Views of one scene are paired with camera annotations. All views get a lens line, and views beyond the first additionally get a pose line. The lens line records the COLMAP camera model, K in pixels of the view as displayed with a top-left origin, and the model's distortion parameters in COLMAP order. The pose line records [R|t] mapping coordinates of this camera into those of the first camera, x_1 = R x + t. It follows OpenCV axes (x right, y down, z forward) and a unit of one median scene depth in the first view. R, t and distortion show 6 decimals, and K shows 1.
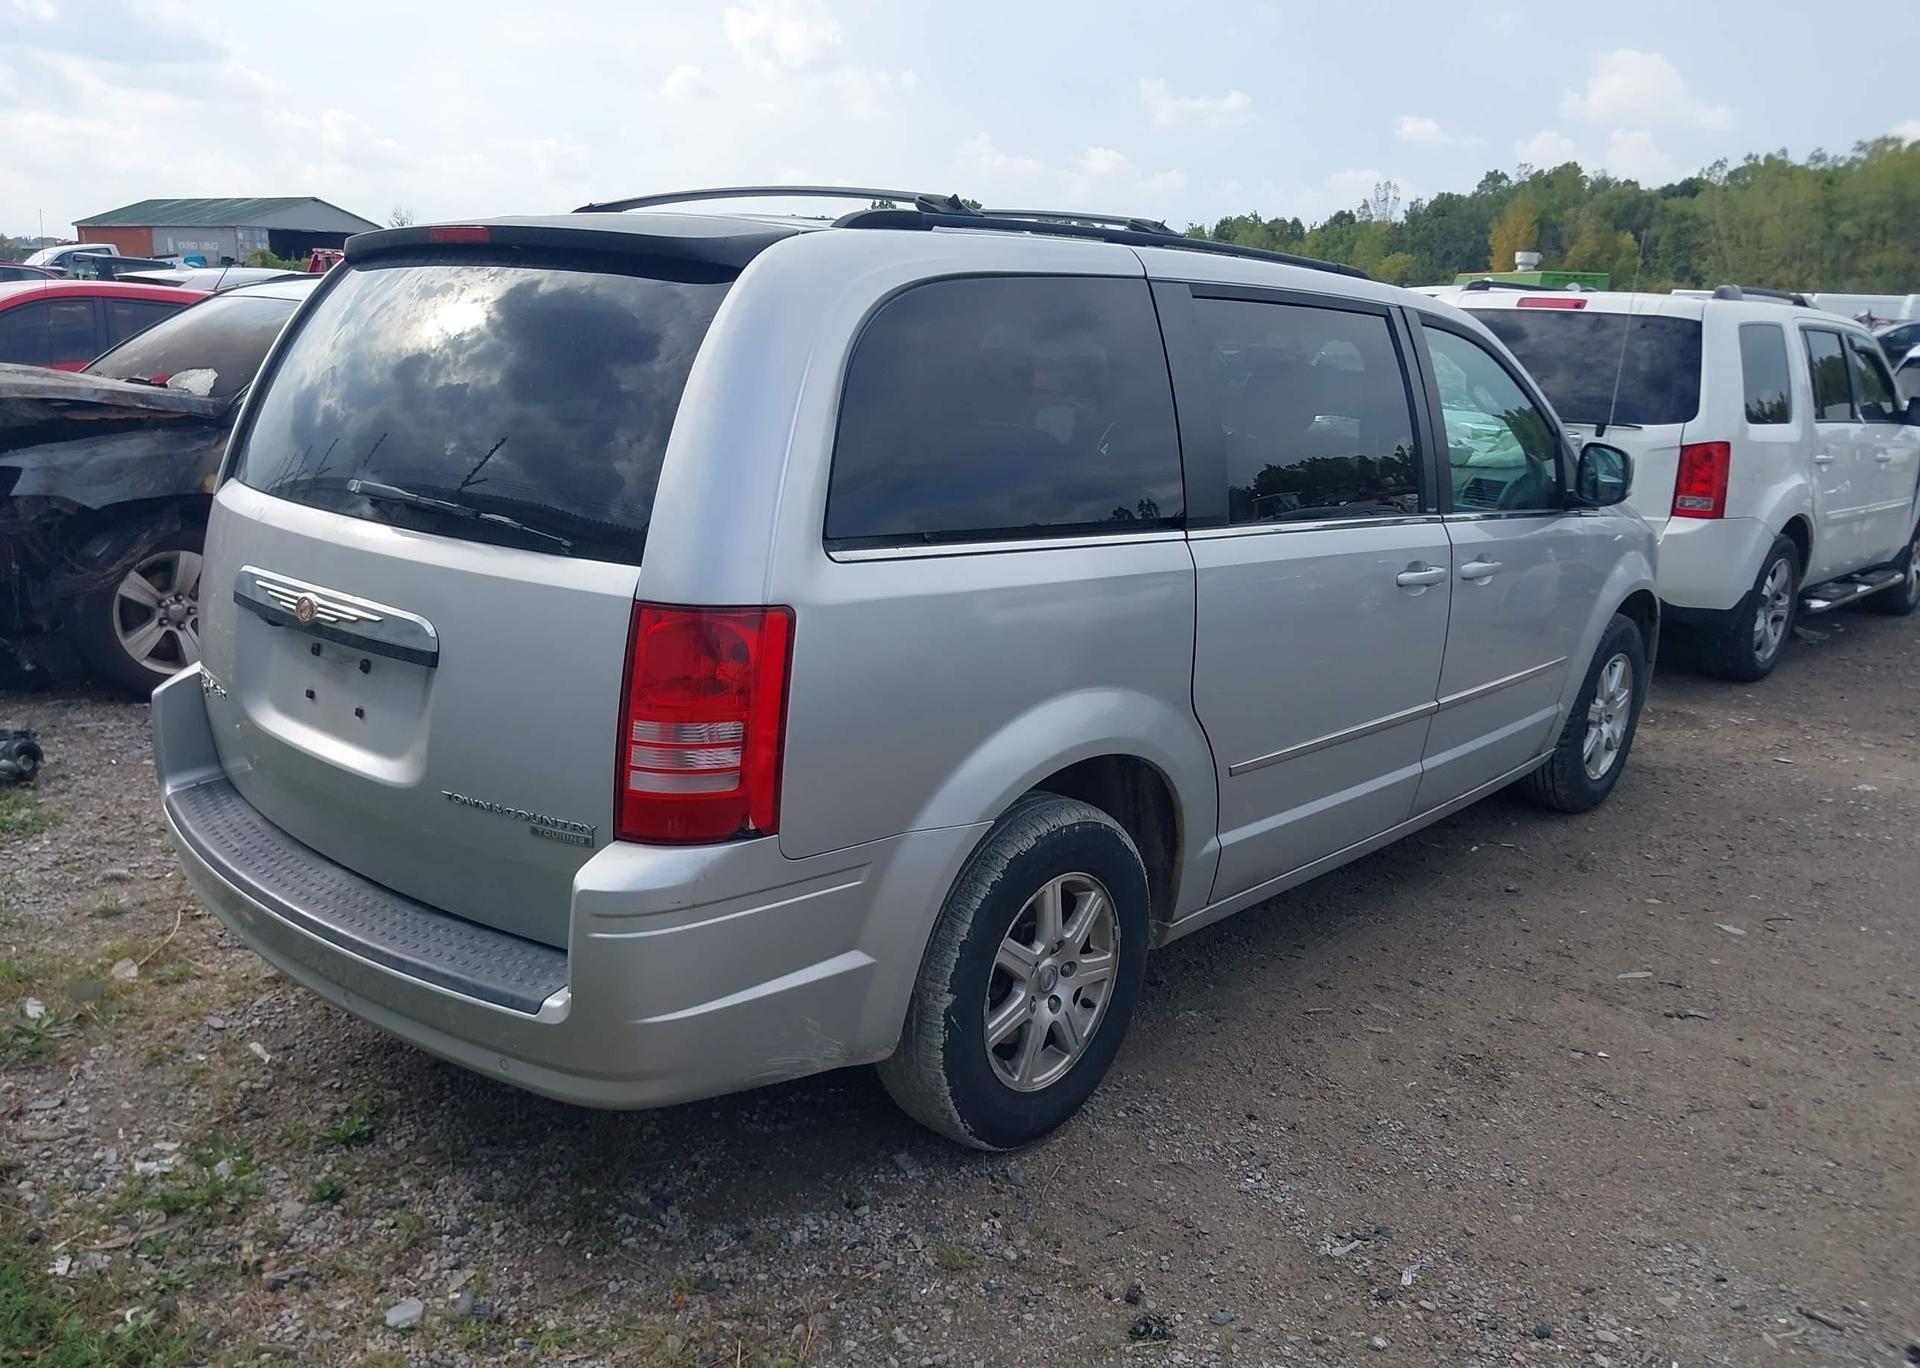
lens RADIAL K [[1524.2, 0, 960.8], [0, 1524.2, 676.7], [0, 0, 1]] dist [0.028410, -0.038378]
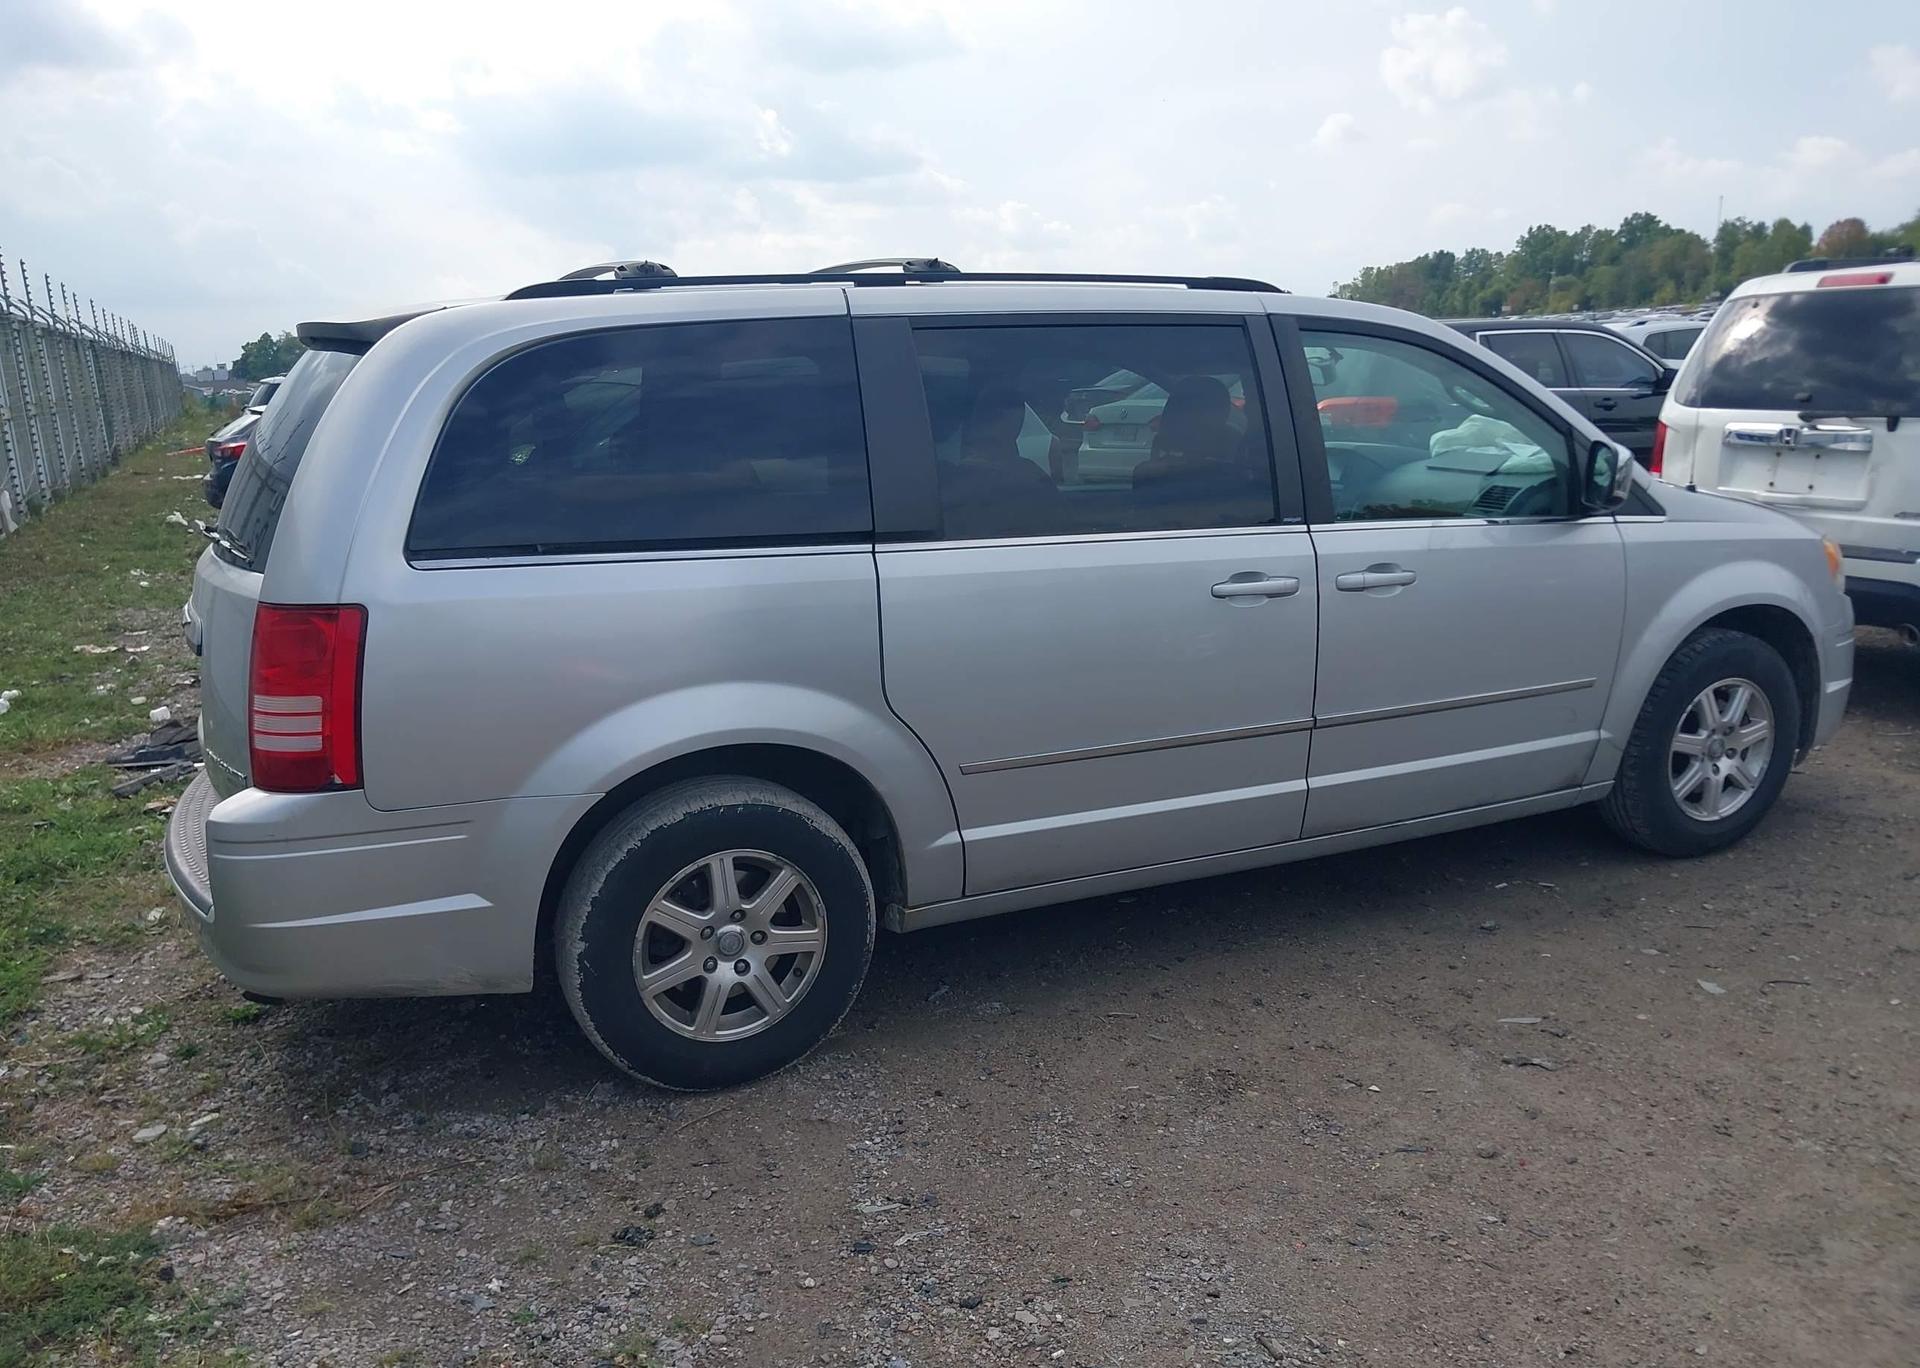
lens RADIAL K [[1524.2, 0, 964.9], [0, 1524.2, 679.0], [0, 0, 1]] dist [0.028410, -0.038378]
pose [[0.914412, 0.006514, -0.404733, 0.648716], [-0.018599, 0.999491, -0.025936, 0.028033], [0.404358, 0.031244, 0.914067, 0.035116]]
